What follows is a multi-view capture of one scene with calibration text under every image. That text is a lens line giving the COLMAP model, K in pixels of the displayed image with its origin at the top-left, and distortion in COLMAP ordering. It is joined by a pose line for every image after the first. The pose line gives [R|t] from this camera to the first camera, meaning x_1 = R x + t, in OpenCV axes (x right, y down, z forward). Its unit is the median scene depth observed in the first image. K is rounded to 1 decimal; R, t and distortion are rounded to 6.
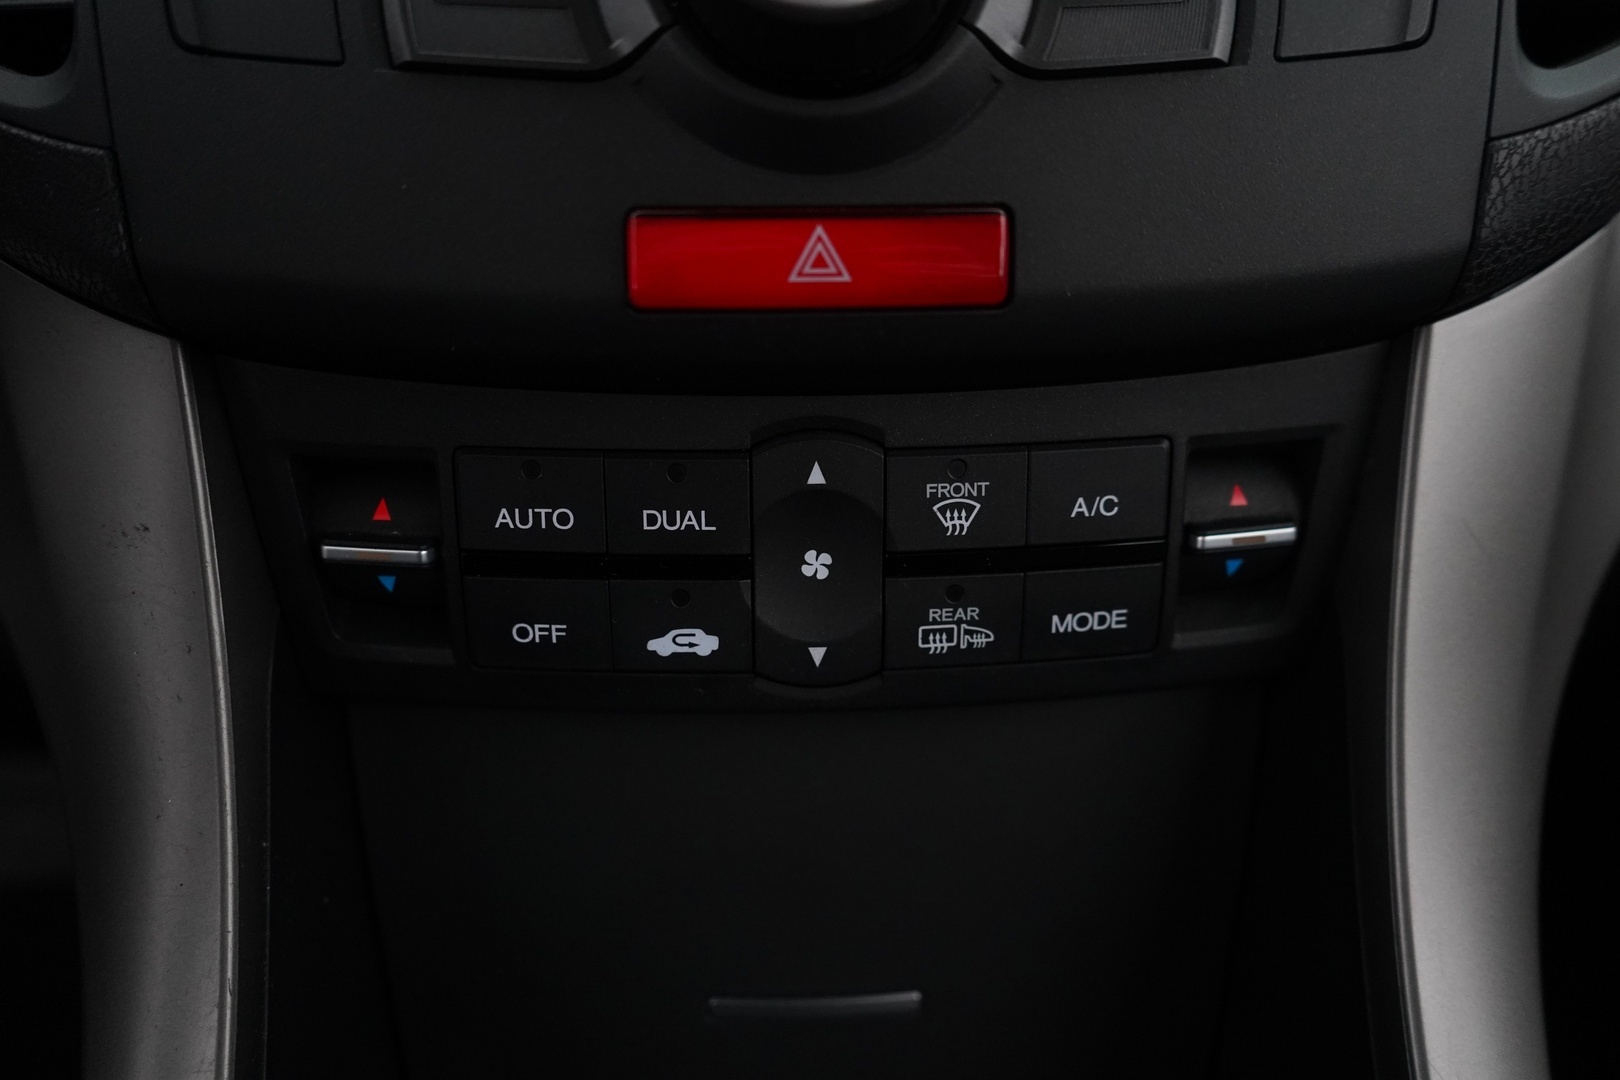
lens RADIAL K [[1319.6, 0, 803.4], [0, 1319.6, 528.5], [0, 0, 1]] dist [-0.009701, 0.012740]
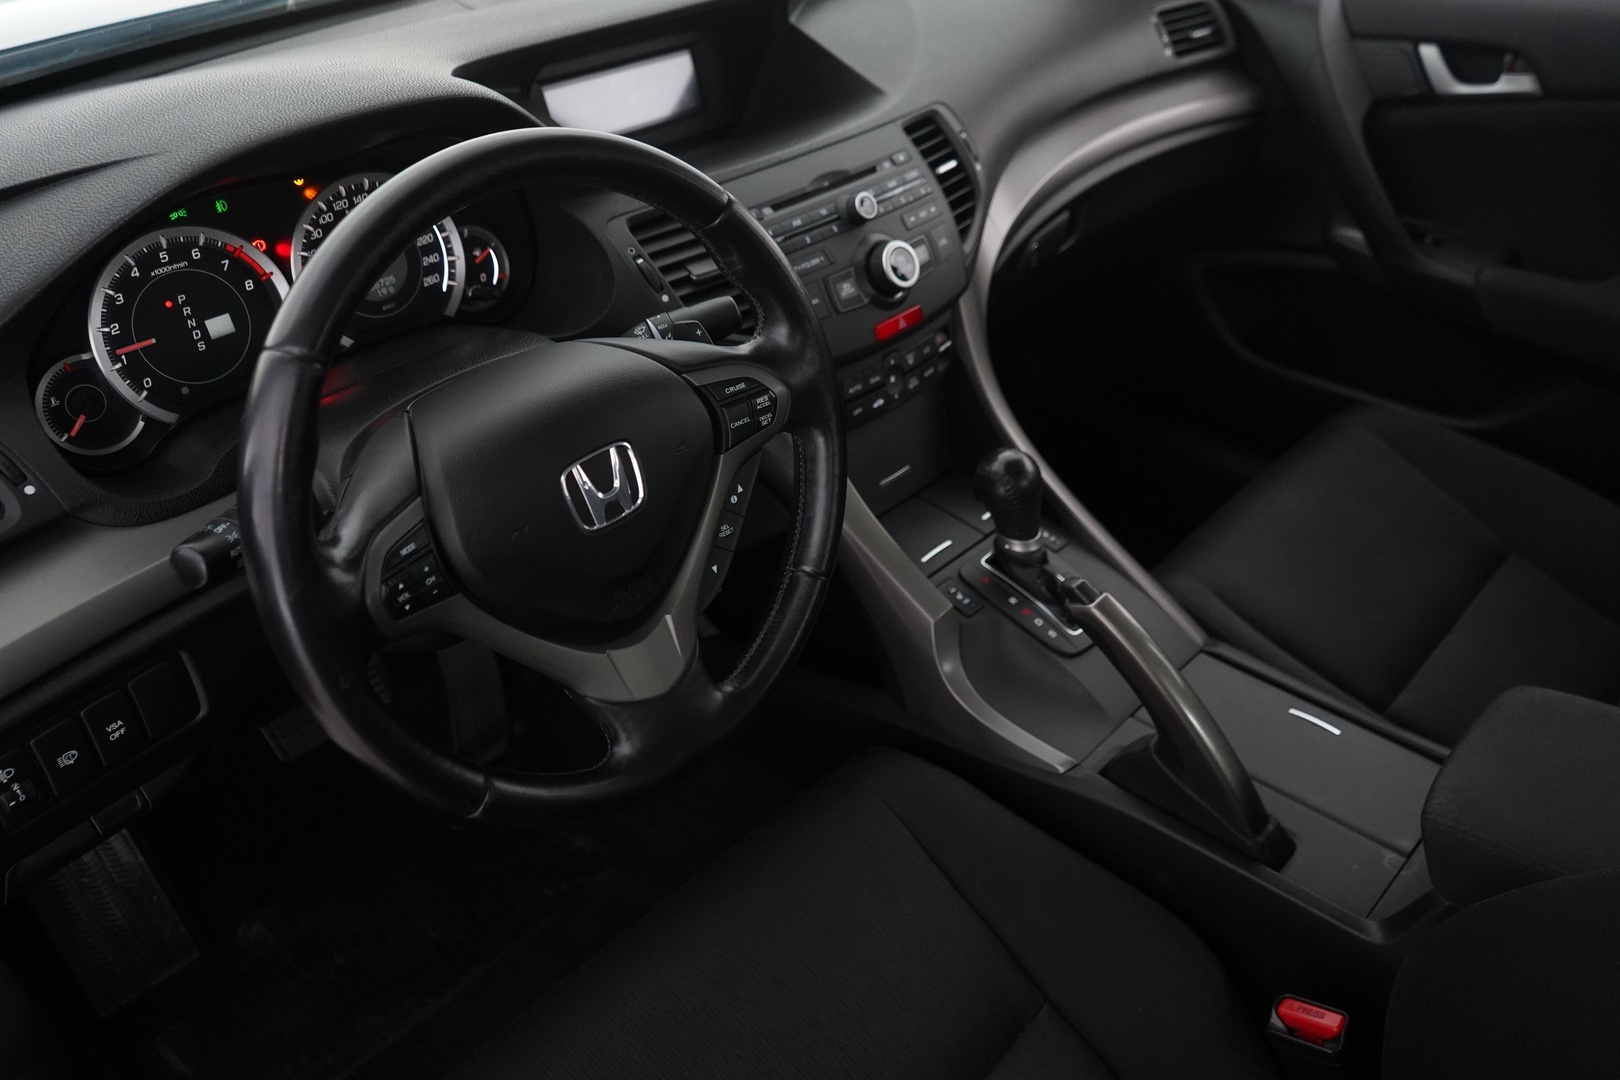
lens RADIAL K [[1319.6, 0, 817.7], [0, 1319.6, 537.7], [0, 0, 1]] dist [-0.009701, 0.012740]
pose [[0.708899, -0.404879, 0.577526, -3.411054], [0.317468, 0.914356, 0.251332, -0.790524], [-0.629823, 0.005177, 0.776721, -2.776694]]
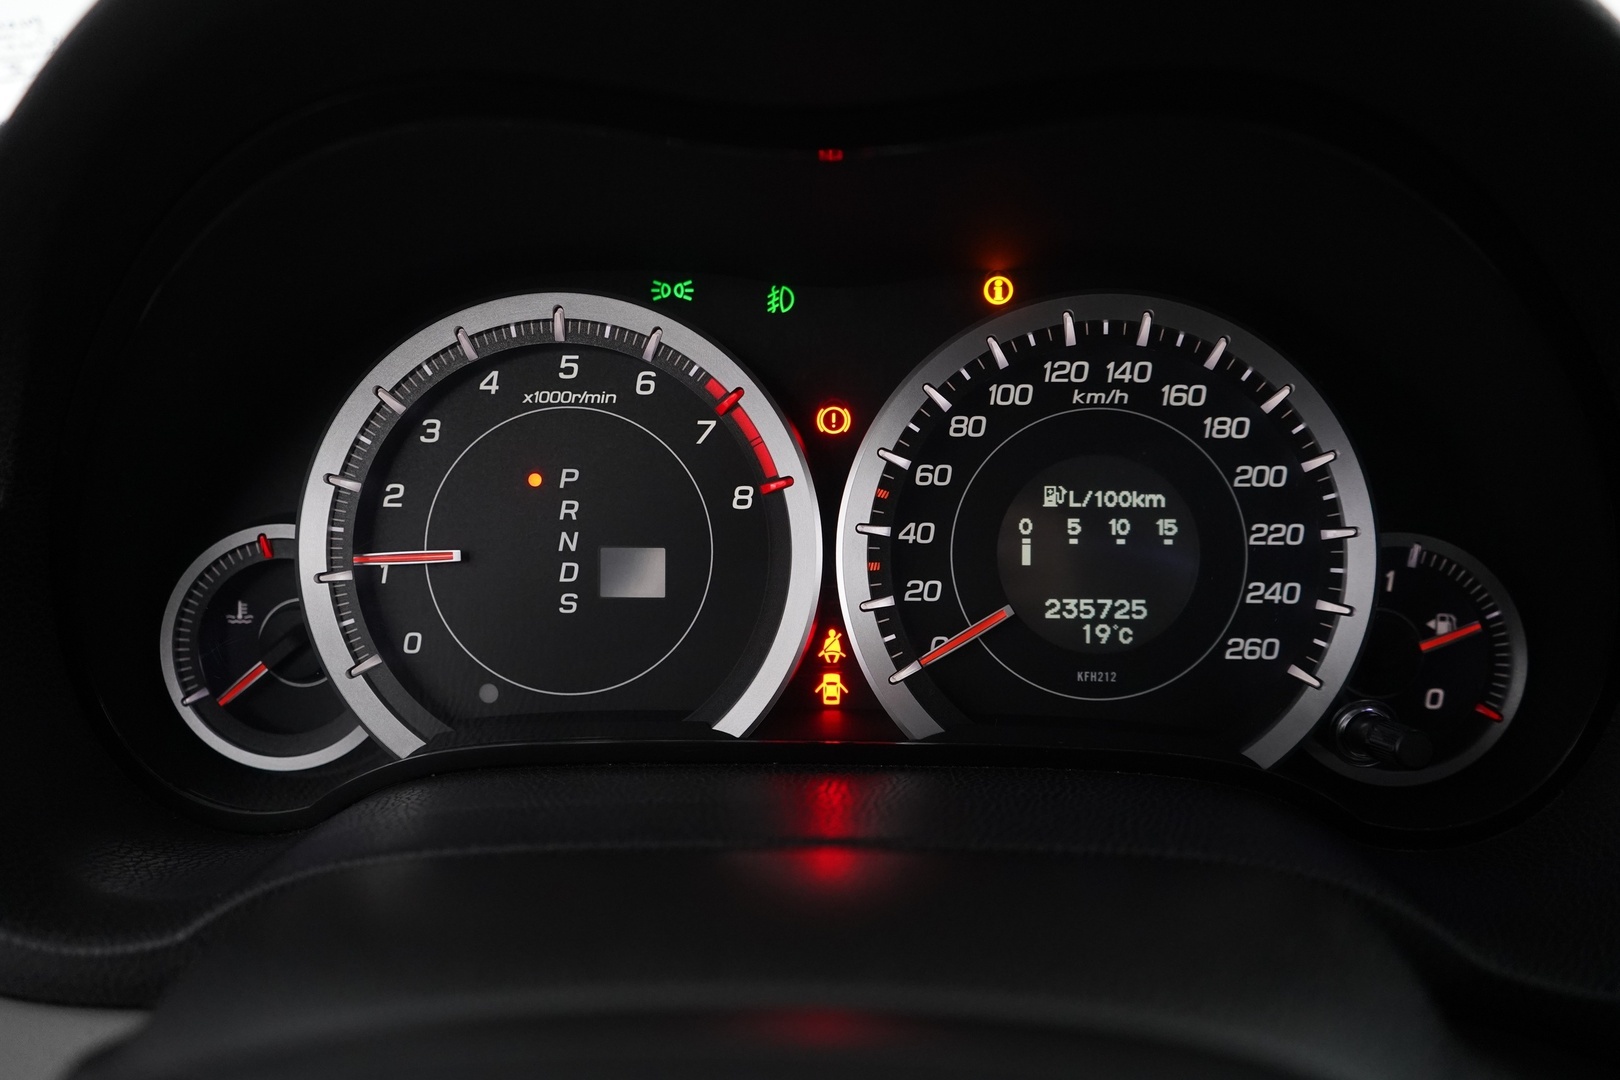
lens RADIAL K [[1491.8, 0, 813.9], [0, 1491.8, 546.6], [0, 0, 1]] dist [-0.006010, 0.003646]
pose [[0.996367, 0.022785, -0.082058, -1.756178], [-0.034673, 0.988603, -0.146496, -0.728608], [0.077785, 0.148809, 0.985802, -0.213449]]
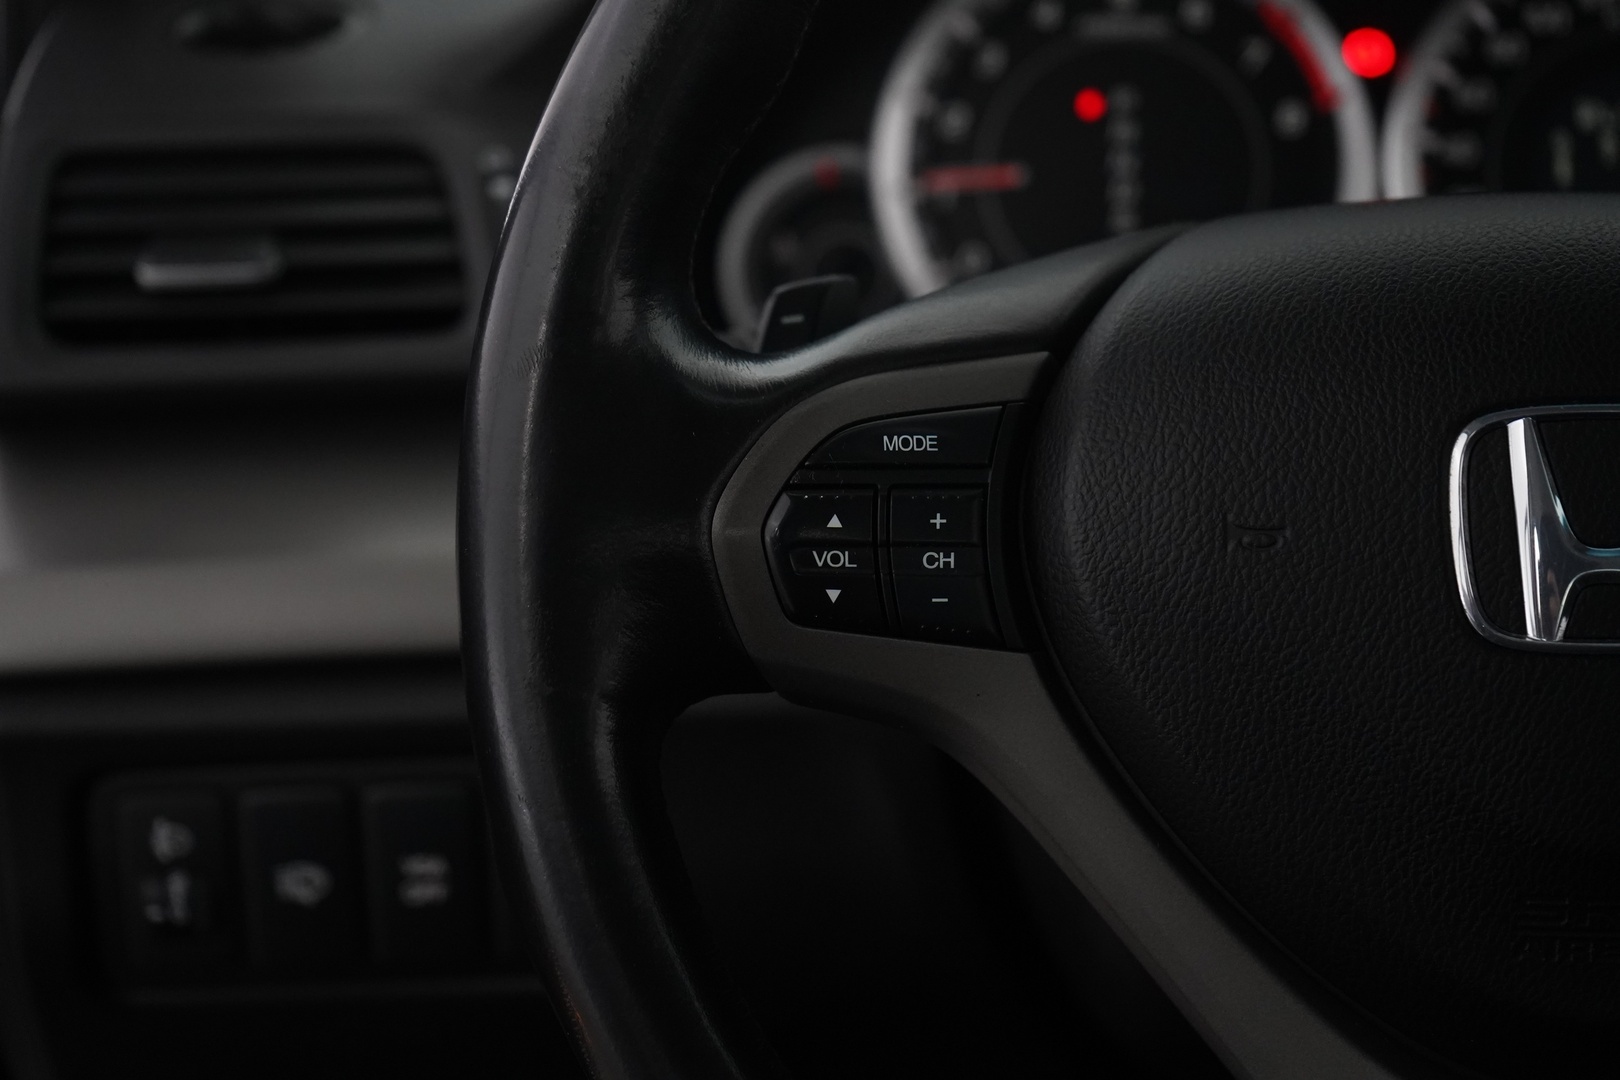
lens RADIAL K [[3093.1, 0, 808.5], [0, 3093.1, 532.9], [0, 0, 1]] dist [-0.019102, 0.000000]
pose [[0.994419, 0.013444, -0.104639, -2.171482], [-0.034073, 0.979621, -0.197942, 0.237424], [0.099846, 0.200403, 0.974612, -2.173188]]
